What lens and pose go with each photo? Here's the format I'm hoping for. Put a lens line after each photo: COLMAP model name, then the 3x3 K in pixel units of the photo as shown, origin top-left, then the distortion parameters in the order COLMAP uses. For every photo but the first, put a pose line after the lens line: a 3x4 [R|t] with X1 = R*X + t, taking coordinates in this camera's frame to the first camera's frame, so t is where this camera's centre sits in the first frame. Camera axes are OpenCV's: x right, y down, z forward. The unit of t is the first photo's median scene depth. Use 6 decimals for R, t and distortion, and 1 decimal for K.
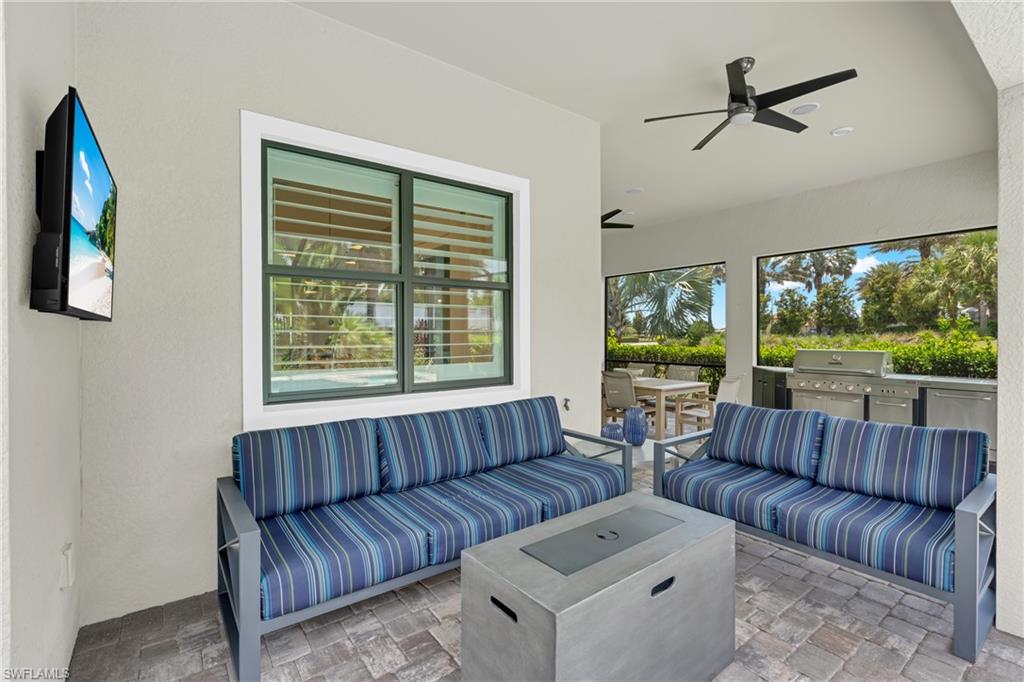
lens RADIAL K [[465.5, 0, 517.5], [0, 465.5, 338.2], [0, 0, 1]] dist [-0.005518, -0.000111]
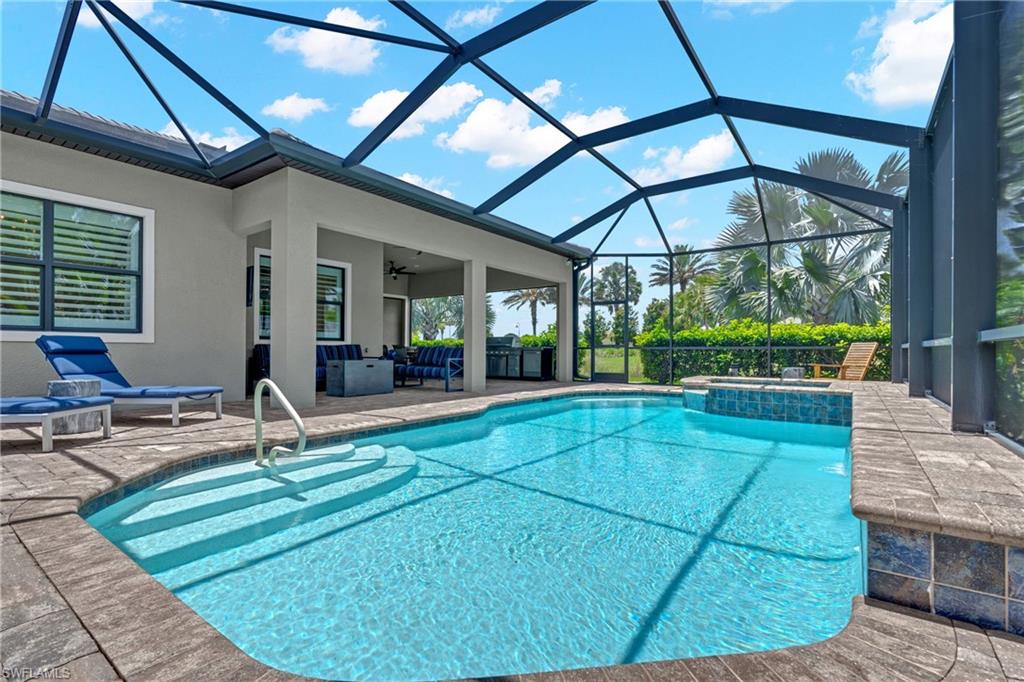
lens RADIAL K [[465.5, 0, 511.3], [0, 465.5, 343.0], [0, 0, 1]] dist [-0.005518, -0.000111]
pose [[0.954204, 0.005948, 0.299099, 0.079328], [0.002284, 0.999628, -0.027165, 0.136177], [-0.299149, 0.026604, 0.953835, -1.355486]]
